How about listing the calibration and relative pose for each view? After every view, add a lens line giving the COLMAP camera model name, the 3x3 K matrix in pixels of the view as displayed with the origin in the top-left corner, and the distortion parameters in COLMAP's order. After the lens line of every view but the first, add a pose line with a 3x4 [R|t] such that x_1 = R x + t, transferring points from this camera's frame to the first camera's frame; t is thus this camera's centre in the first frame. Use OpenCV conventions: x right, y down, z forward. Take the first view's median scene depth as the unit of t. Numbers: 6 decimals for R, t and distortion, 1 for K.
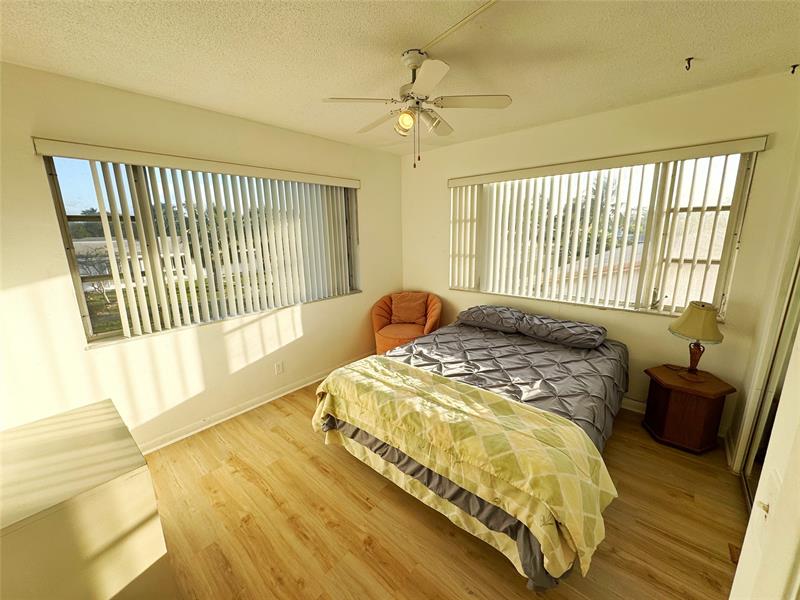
lens RADIAL K [[318.7, 0, 399.2], [0, 318.7, 297.1], [0, 0, 1]] dist [-0.003764, 0.000463]
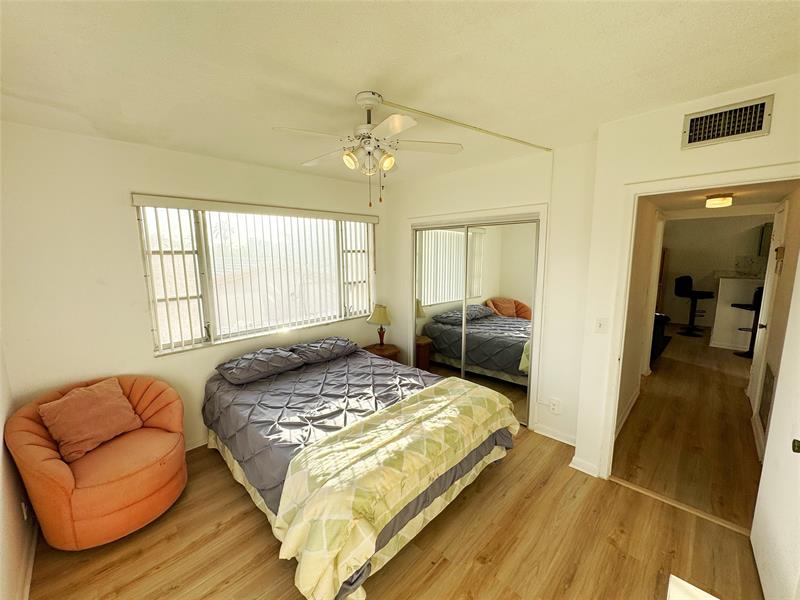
lens RADIAL K [[318.7, 0, 399.1], [0, 318.7, 297.1], [0, 0, 1]] dist [-0.003764, 0.000463]
pose [[0.057486, -0.120567, 0.991039, -0.868875], [0.215554, 0.970766, 0.105597, -0.205522], [-0.974798, 0.207552, 0.081794, 0.825558]]
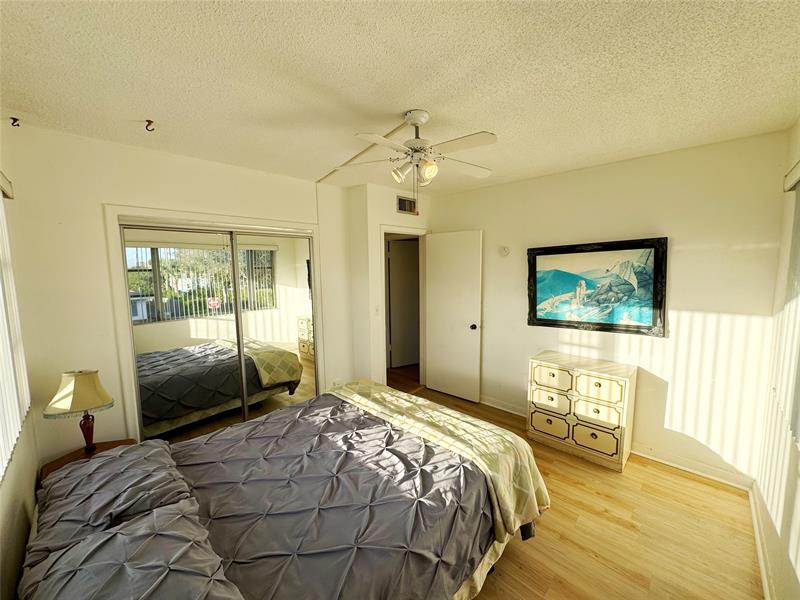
lens RADIAL K [[318.7, 0, 399.5], [0, 318.7, 298.7], [0, 0, 1]] dist [-0.003764, 0.000463]
pose [[-0.998248, 0.022001, 0.054920, 0.055595], [0.037535, 0.953055, 0.300461, -0.425909], [-0.045731, 0.301996, -0.952212, 1.902203]]
